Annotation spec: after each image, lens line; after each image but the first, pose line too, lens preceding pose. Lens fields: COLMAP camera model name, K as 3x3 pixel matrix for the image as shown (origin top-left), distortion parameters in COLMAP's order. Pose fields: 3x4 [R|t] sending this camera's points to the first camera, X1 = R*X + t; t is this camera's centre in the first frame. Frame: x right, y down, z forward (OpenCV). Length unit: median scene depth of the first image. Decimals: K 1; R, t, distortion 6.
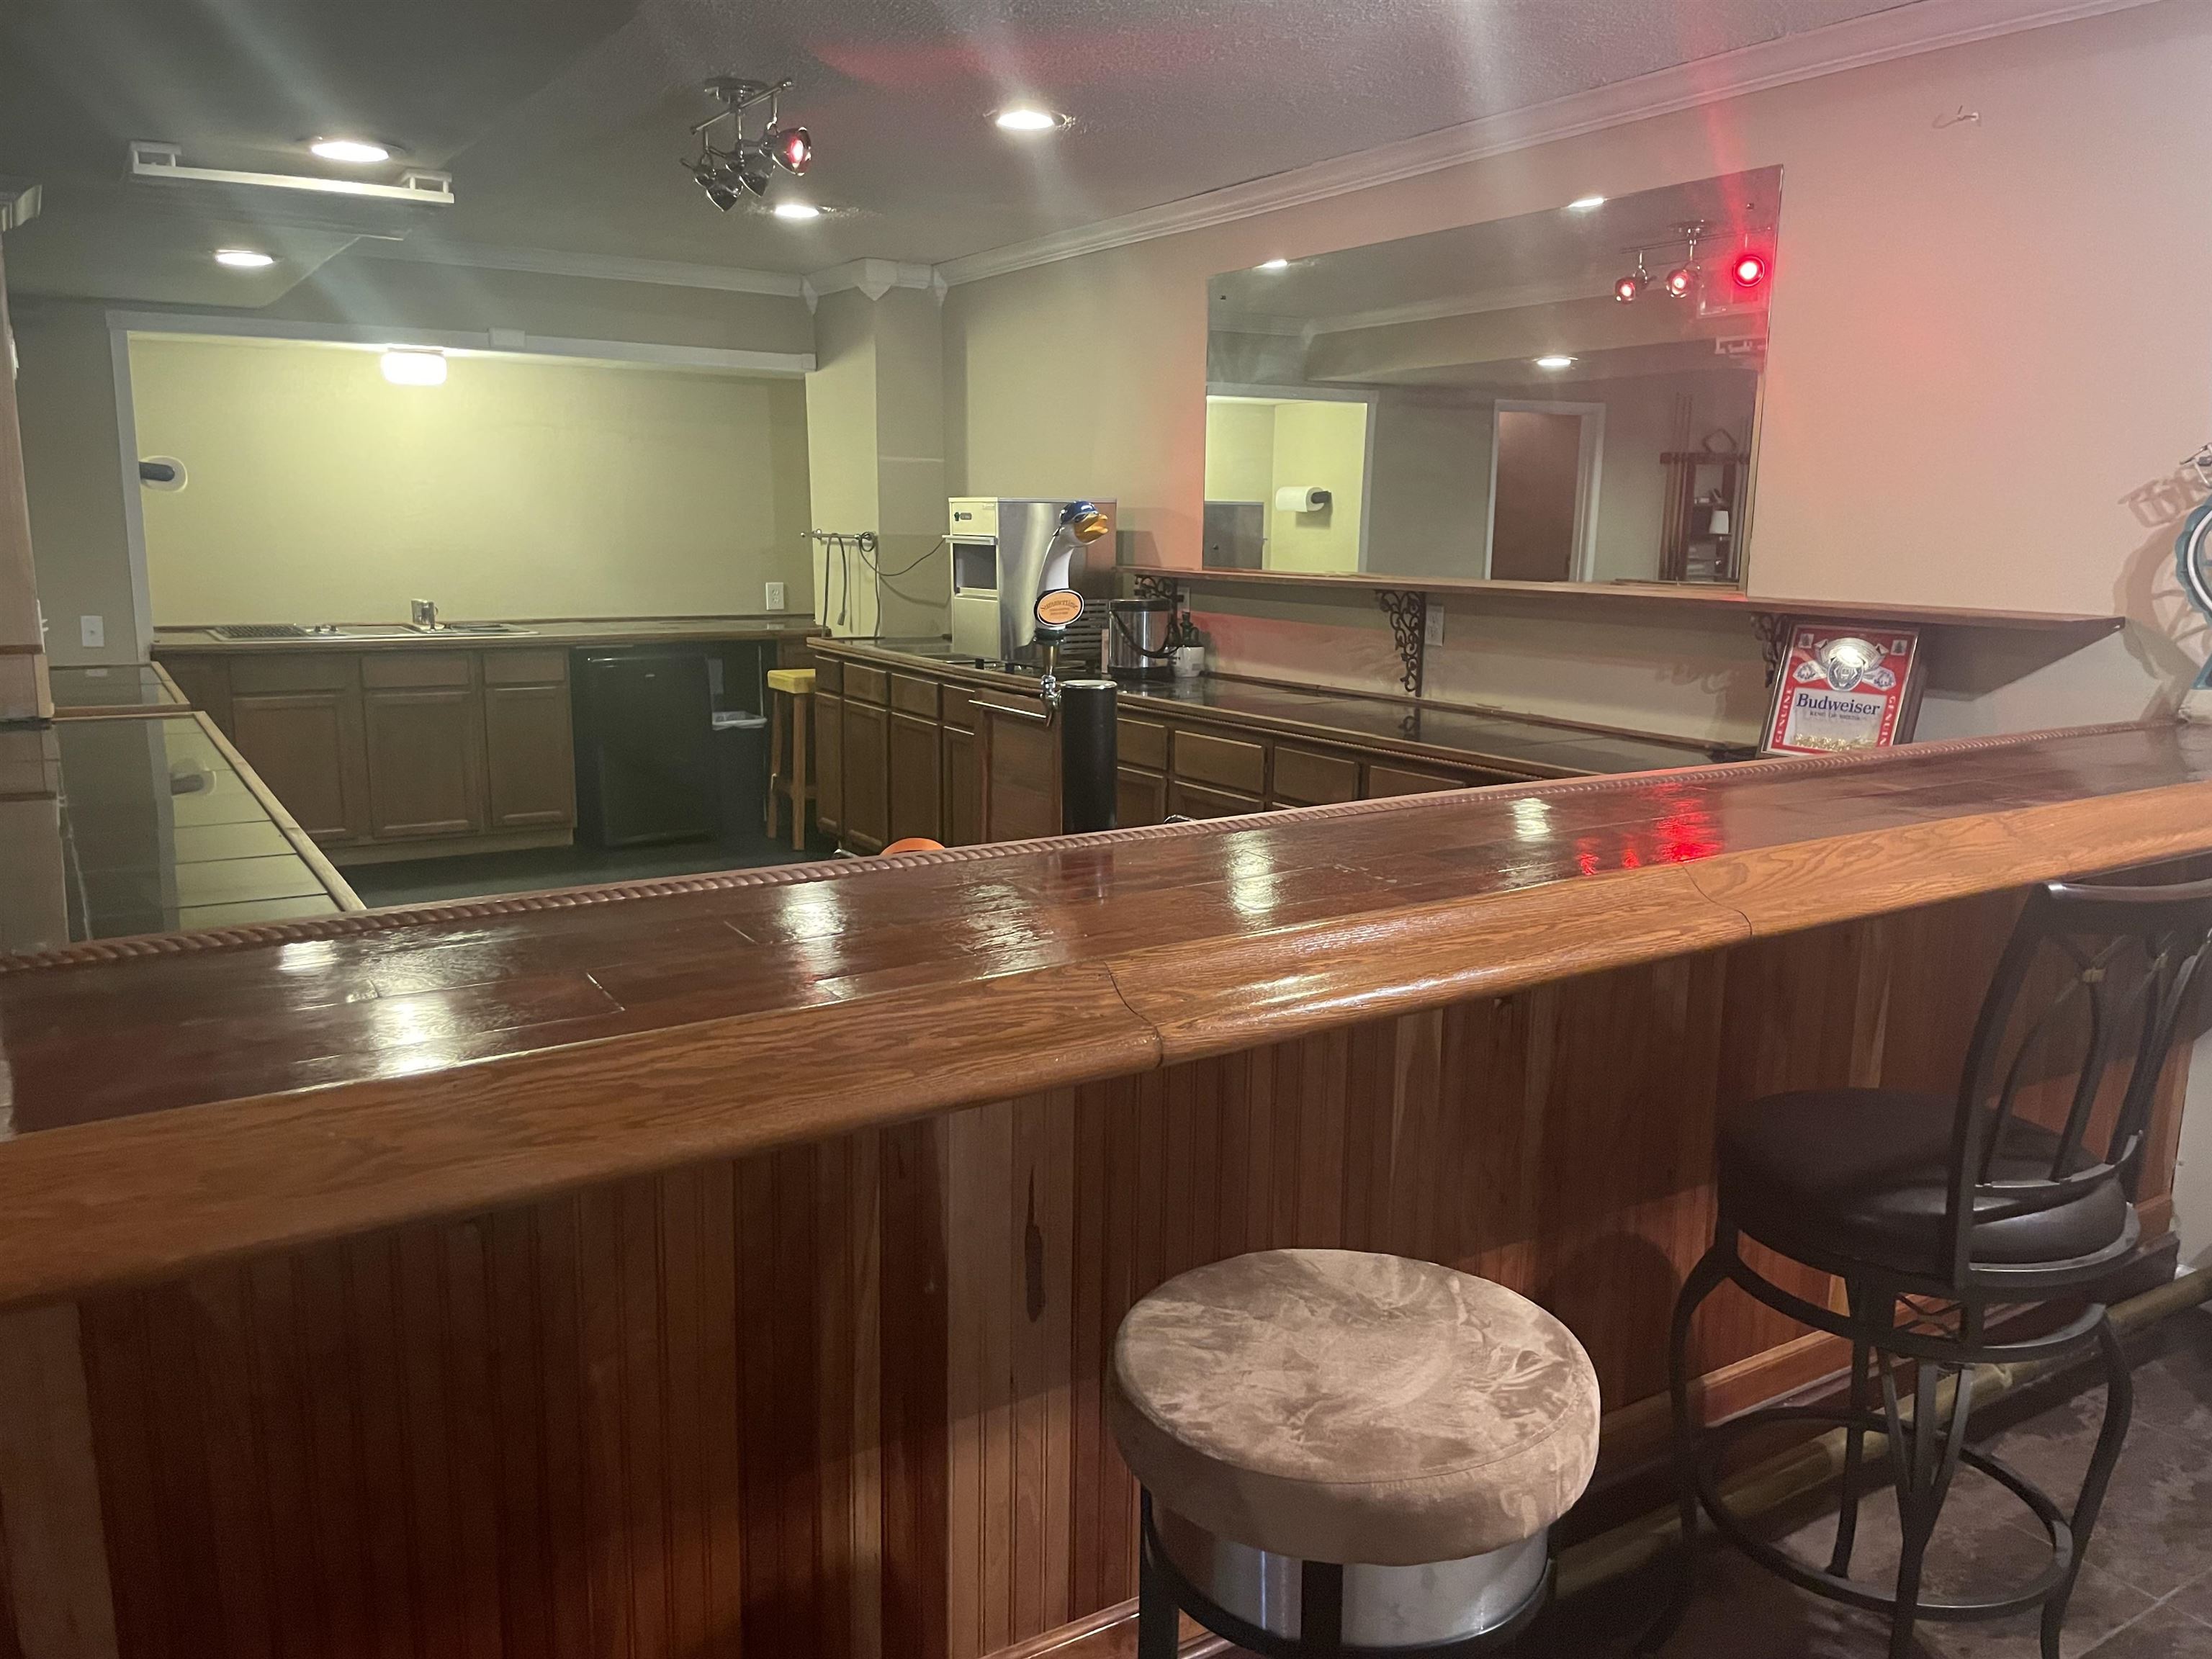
lens RADIAL K [[1689.0, 0, 1106.0], [0, 1689.0, 829.5], [0, 0, 1]] dist [0.115176, -0.161288]
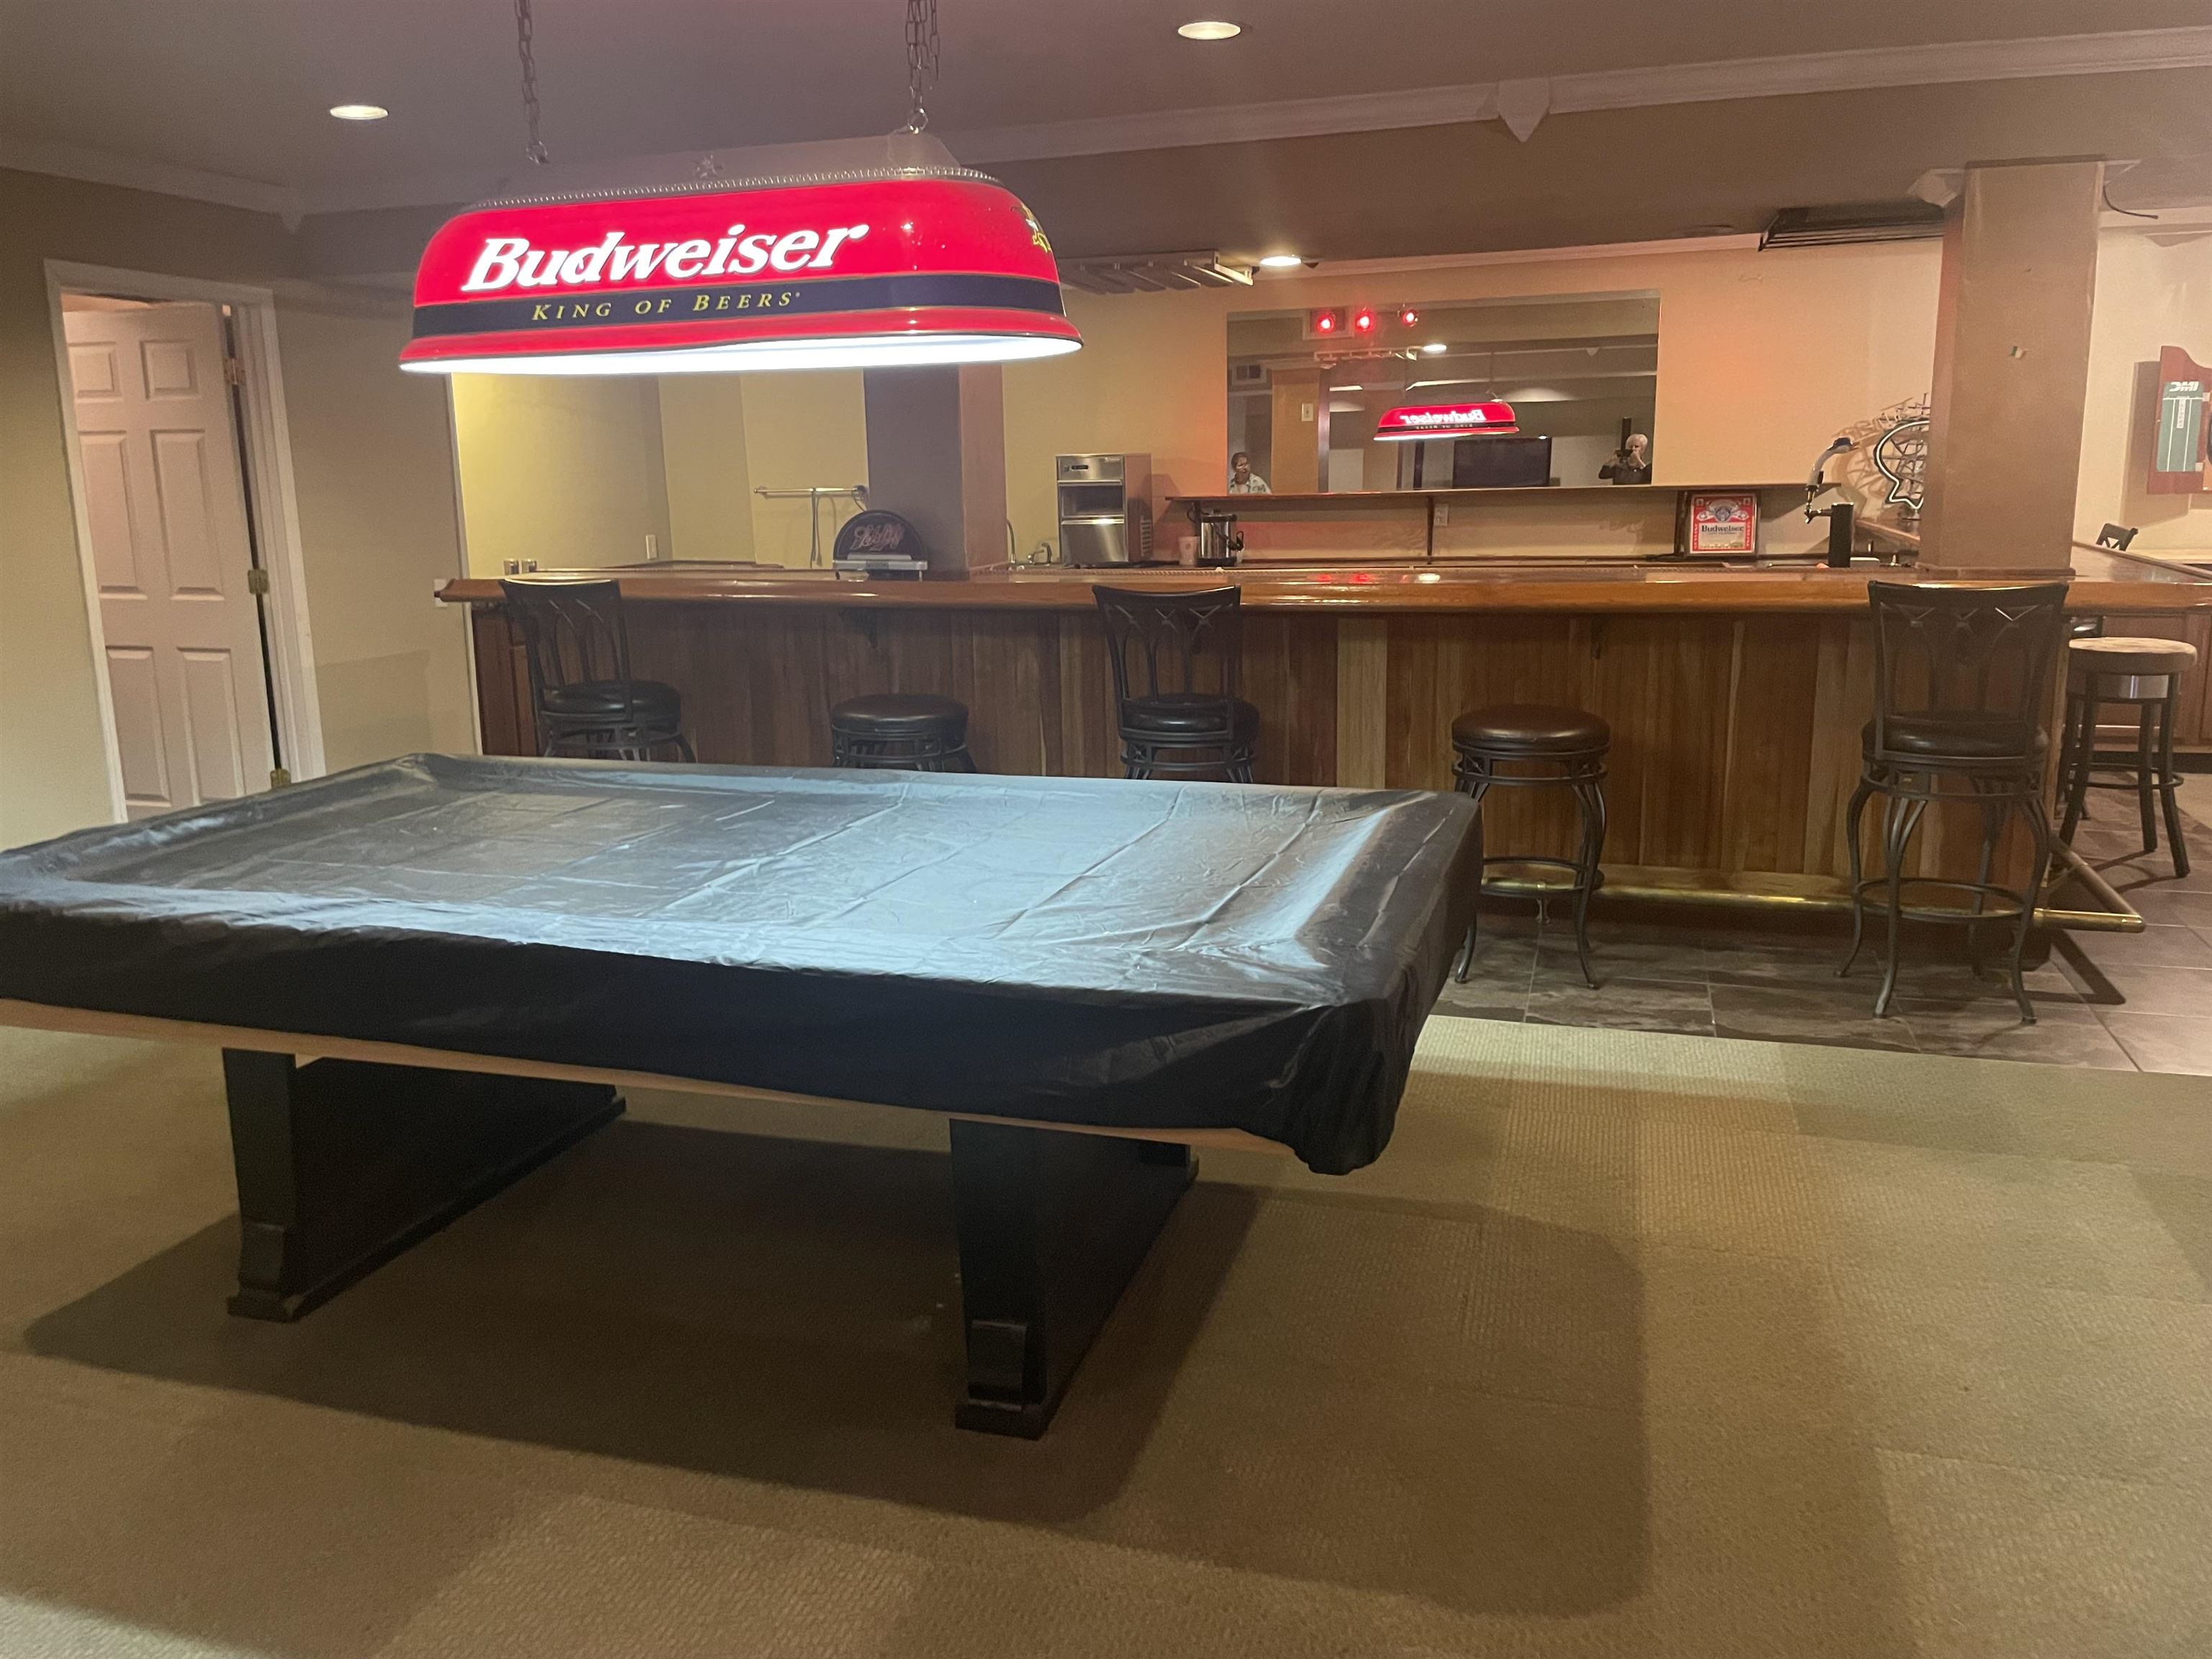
lens RADIAL K [[1689.0, 0, 1106.0], [0, 1689.0, 829.5], [0, 0, 1]] dist [0.115176, -0.161288]
pose [[0.757114, -0.166097, 0.631815, -1.307653], [0.149880, 0.985505, 0.079475, 0.014817], [-0.635858, 0.034524, 0.771034, -0.179041]]
